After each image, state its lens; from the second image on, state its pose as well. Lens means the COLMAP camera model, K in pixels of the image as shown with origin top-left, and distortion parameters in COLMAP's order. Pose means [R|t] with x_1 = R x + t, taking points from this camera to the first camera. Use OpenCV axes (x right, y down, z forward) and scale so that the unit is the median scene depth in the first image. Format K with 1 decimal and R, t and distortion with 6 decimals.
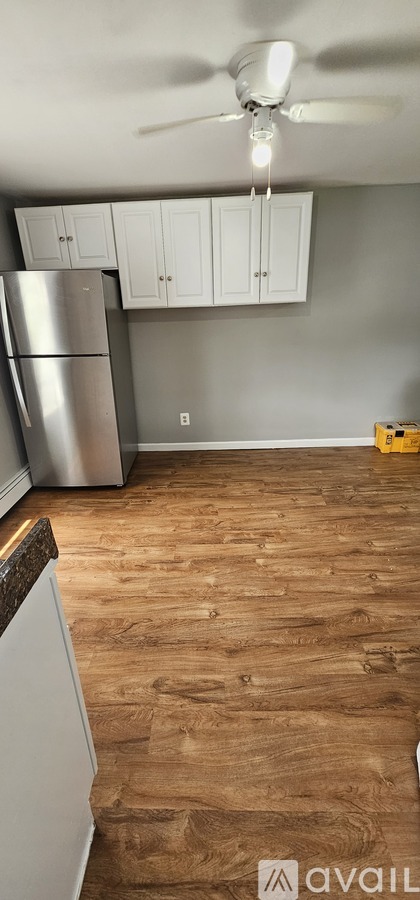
lens RADIAL K [[367.8, 0, 208.4], [0, 367.8, 449.3], [0, 0, 1]] dist [-0.000582, 0.000019]
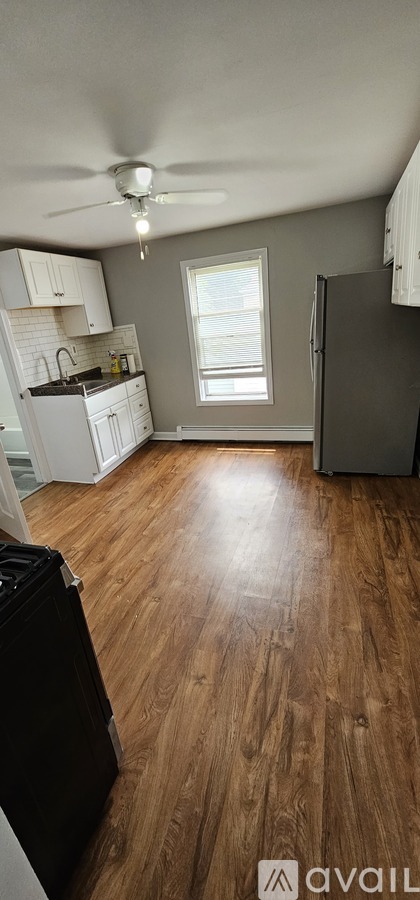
lens RADIAL K [[367.8, 0, 208.5], [0, 367.8, 450.7], [0, 0, 1]] dist [-0.000582, 0.000019]
pose [[-0.291660, 0.394339, -0.871453, 1.135031], [-0.251439, 0.847417, 0.467615, -0.555407], [0.922883, 0.355502, -0.148006, 1.212584]]
